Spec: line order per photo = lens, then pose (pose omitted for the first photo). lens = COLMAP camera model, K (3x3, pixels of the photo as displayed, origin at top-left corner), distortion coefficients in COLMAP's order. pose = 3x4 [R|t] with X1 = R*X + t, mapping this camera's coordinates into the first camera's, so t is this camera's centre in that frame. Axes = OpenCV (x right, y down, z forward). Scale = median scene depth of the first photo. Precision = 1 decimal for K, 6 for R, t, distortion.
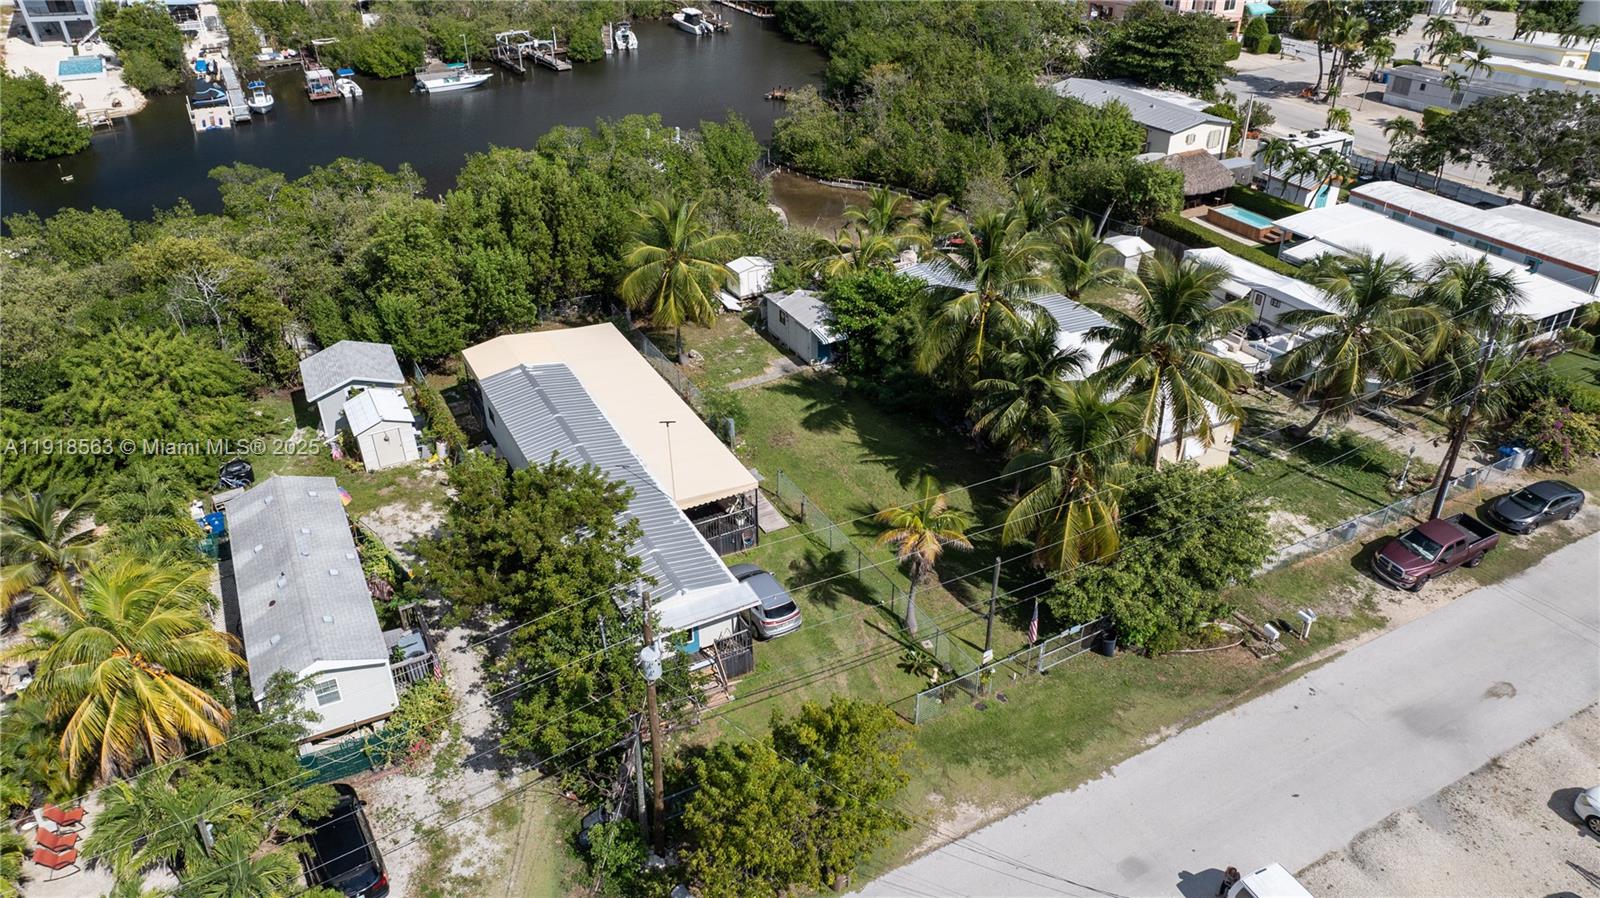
lens RADIAL K [[1126.1, 0, 797.2], [0, 1126.1, 451.2], [0, 0, 1]] dist [-0.018470, -0.000987]
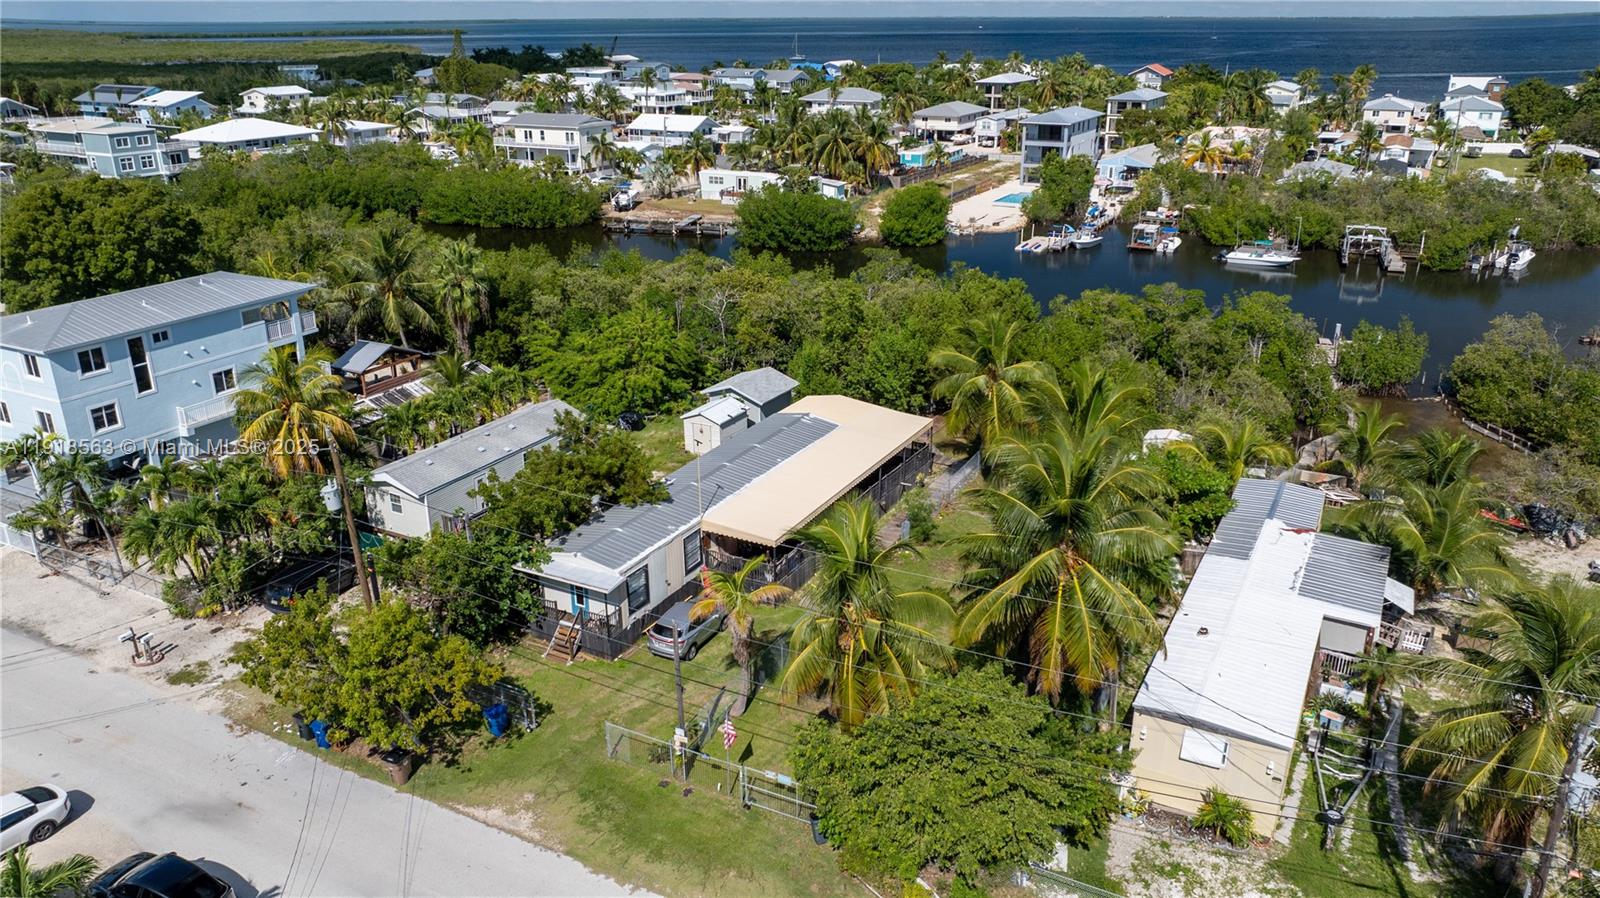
lens RADIAL K [[1137.7, 0, 796.7], [0, 1137.7, 452.8], [0, 0, 1]] dist [-0.017484, 0.001015]
pose [[0.554008, 0.299607, -0.776730, 0.562559], [-0.429721, 0.902011, 0.041430, -0.072144], [0.713032, 0.310825, 0.628469, 0.245477]]
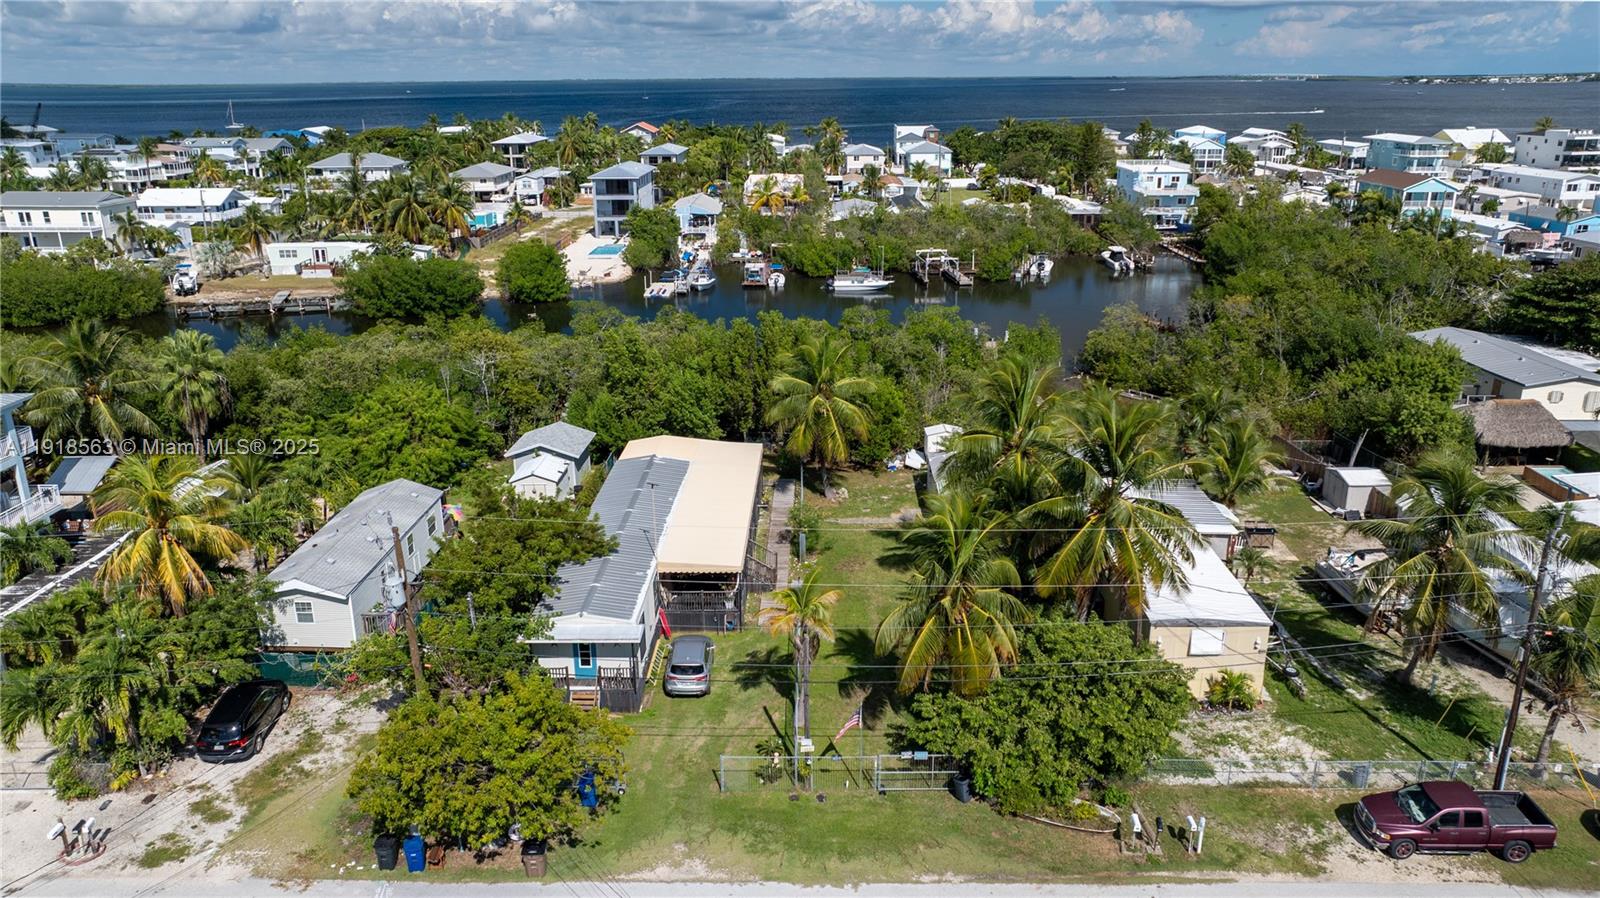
lens RADIAL K [[1137.7, 0, 796.7], [0, 1137.7, 452.8], [0, 0, 1]] dist [-0.017484, 0.001015]
pose [[0.872987, 0.150795, -0.463848, 0.367734], [-0.249718, 0.955094, -0.159485, 0.061227], [0.418969, 0.255060, 0.871441, 0.036150]]
